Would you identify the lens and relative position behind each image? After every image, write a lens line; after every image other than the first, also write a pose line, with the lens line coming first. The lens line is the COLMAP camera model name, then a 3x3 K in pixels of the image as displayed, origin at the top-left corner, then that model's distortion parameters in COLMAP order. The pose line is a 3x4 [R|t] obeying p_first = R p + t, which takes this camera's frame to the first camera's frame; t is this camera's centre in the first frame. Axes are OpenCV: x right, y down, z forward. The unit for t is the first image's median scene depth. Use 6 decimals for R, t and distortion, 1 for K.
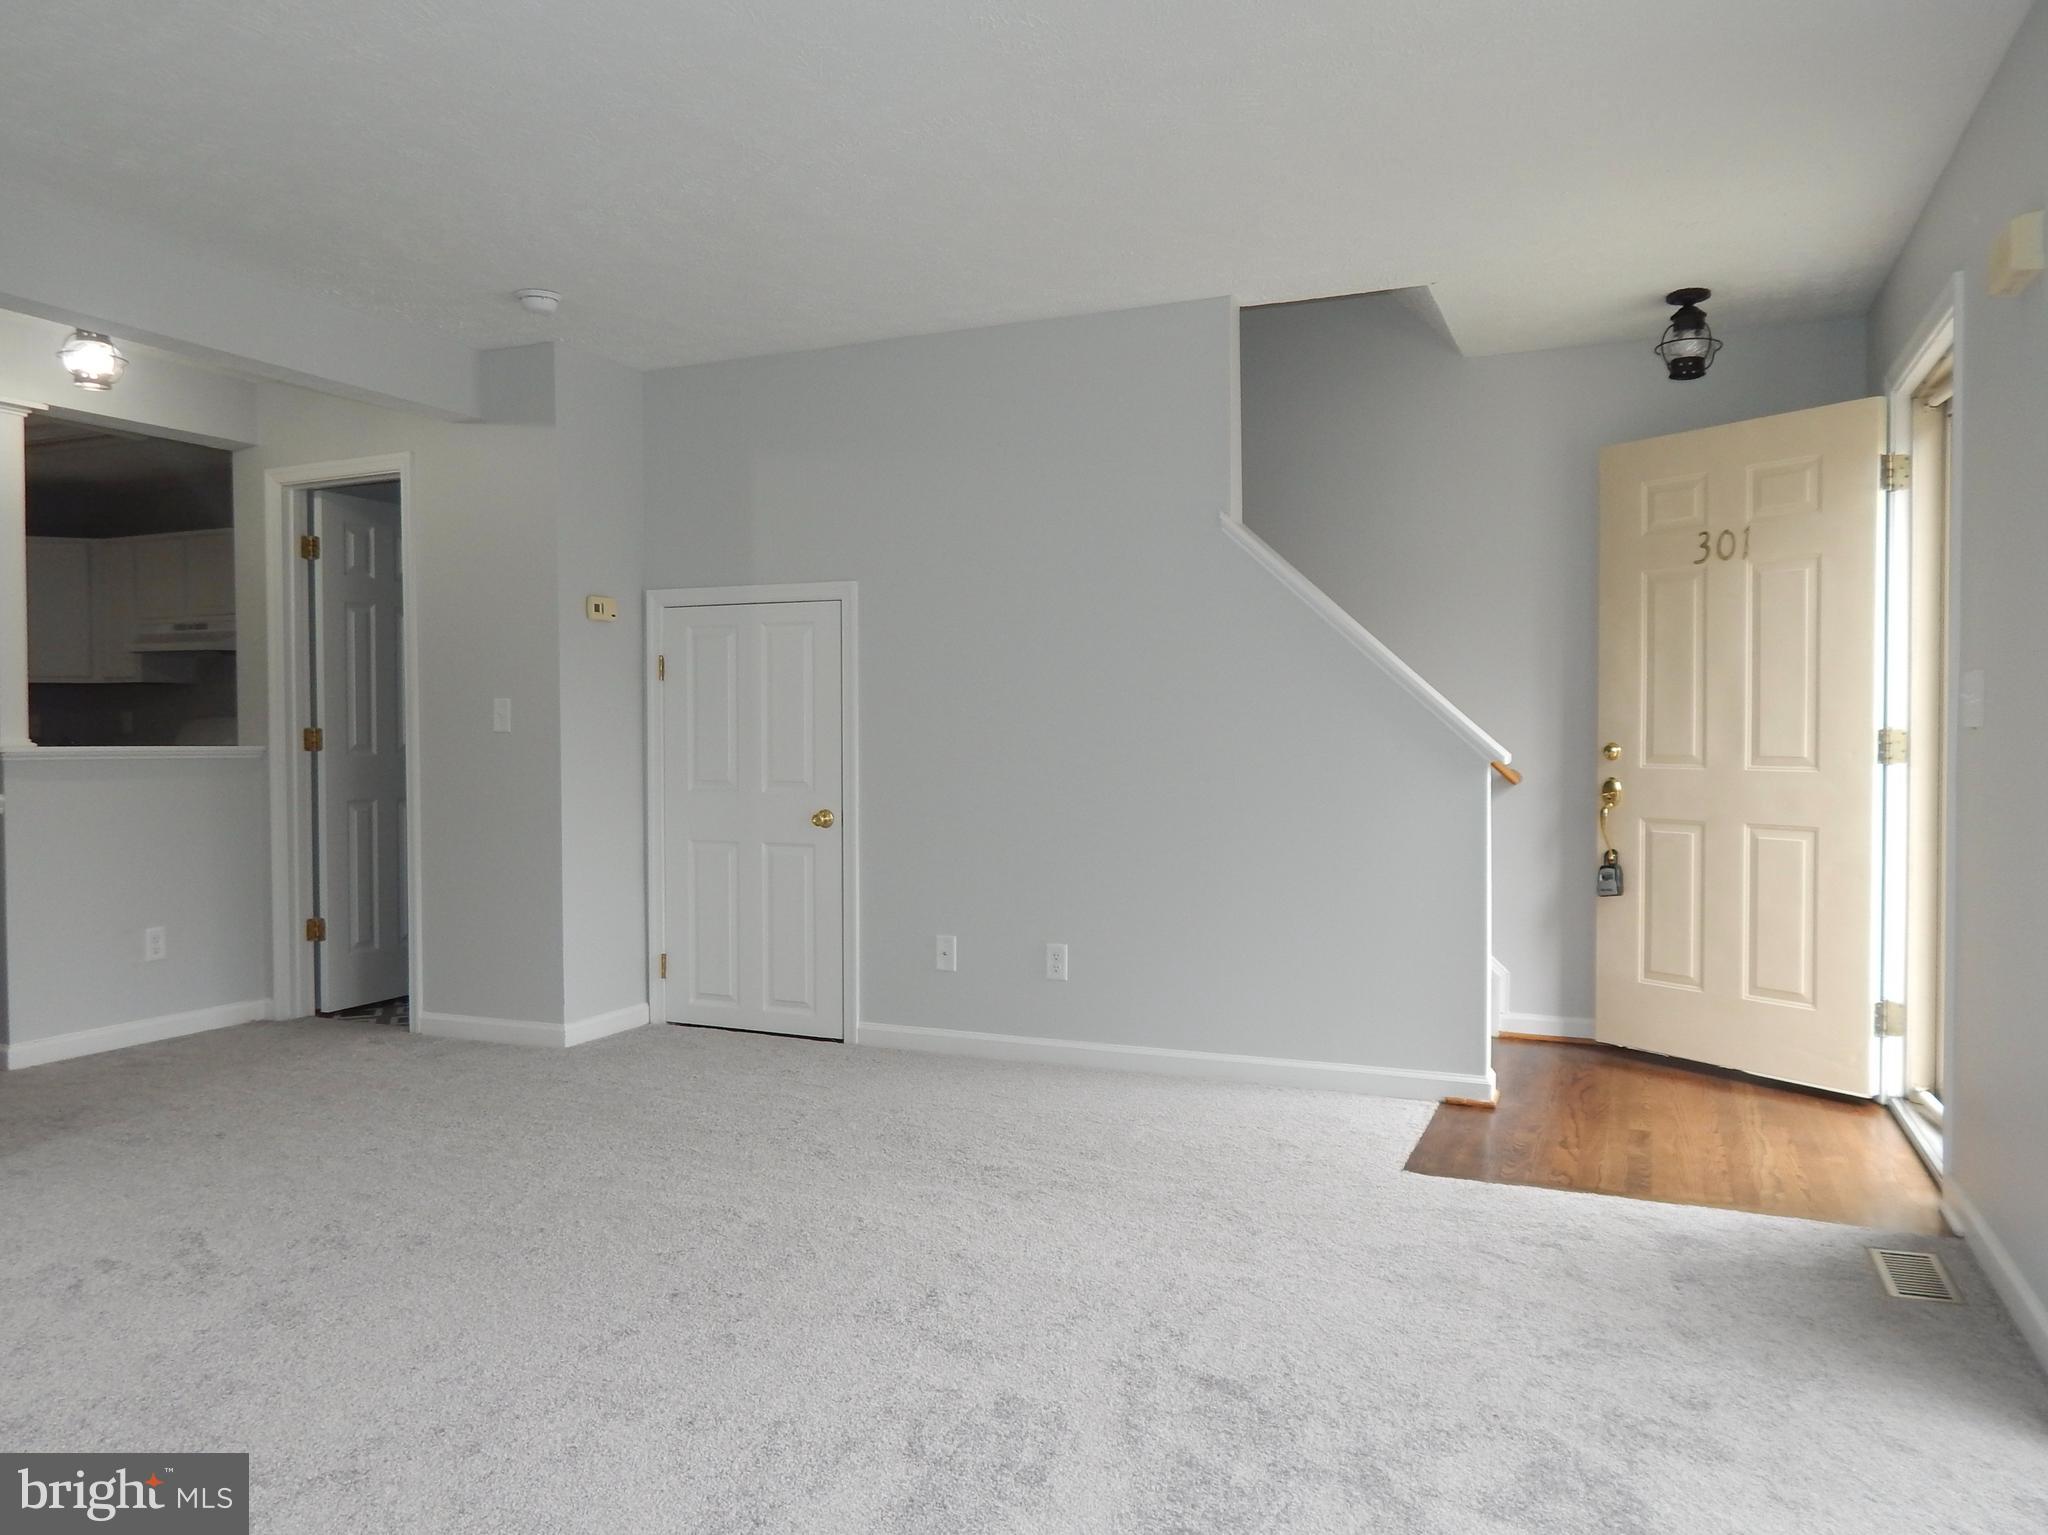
lens RADIAL K [[1353.0, 0, 1014.1], [0, 1353.0, 765.3], [0, 0, 1]] dist [0.014834, -0.007786]
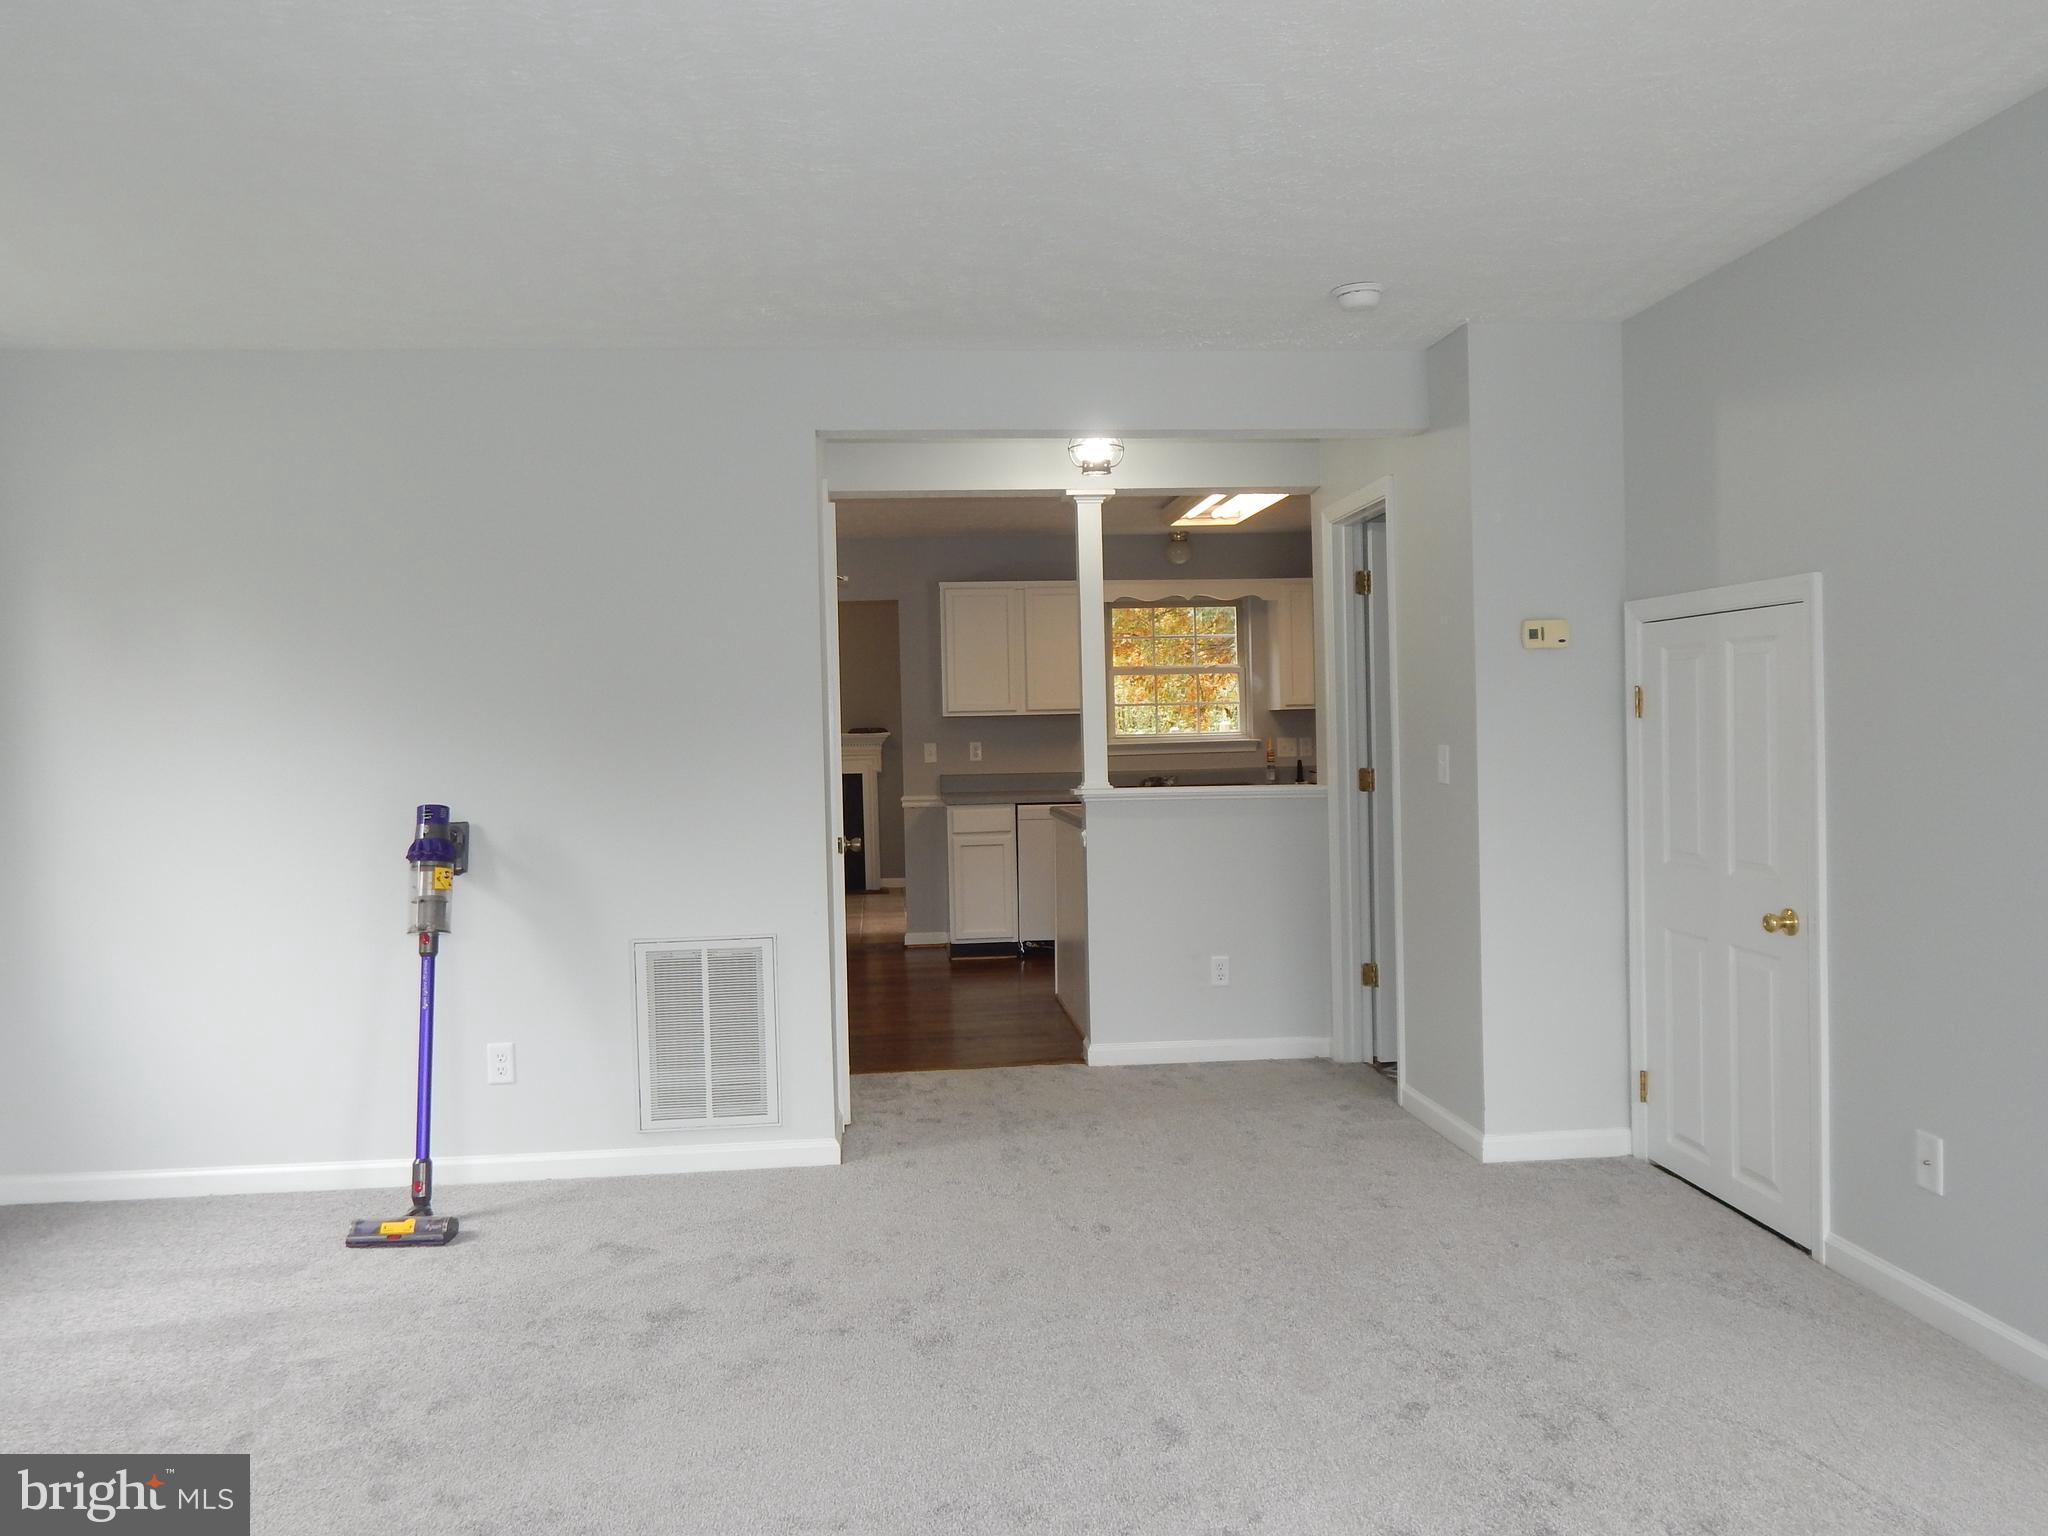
lens RADIAL K [[1467.4, 0, 1072.2], [0, 1467.4, 763.9], [0, 0, 1]] dist [-0.000470, -0.001992]
pose [[0.528840, 0.014669, -0.848595, 0.291935], [-0.007203, 0.999892, 0.012796, -0.046659], [0.848691, -0.000654, 0.528889, 0.295168]]
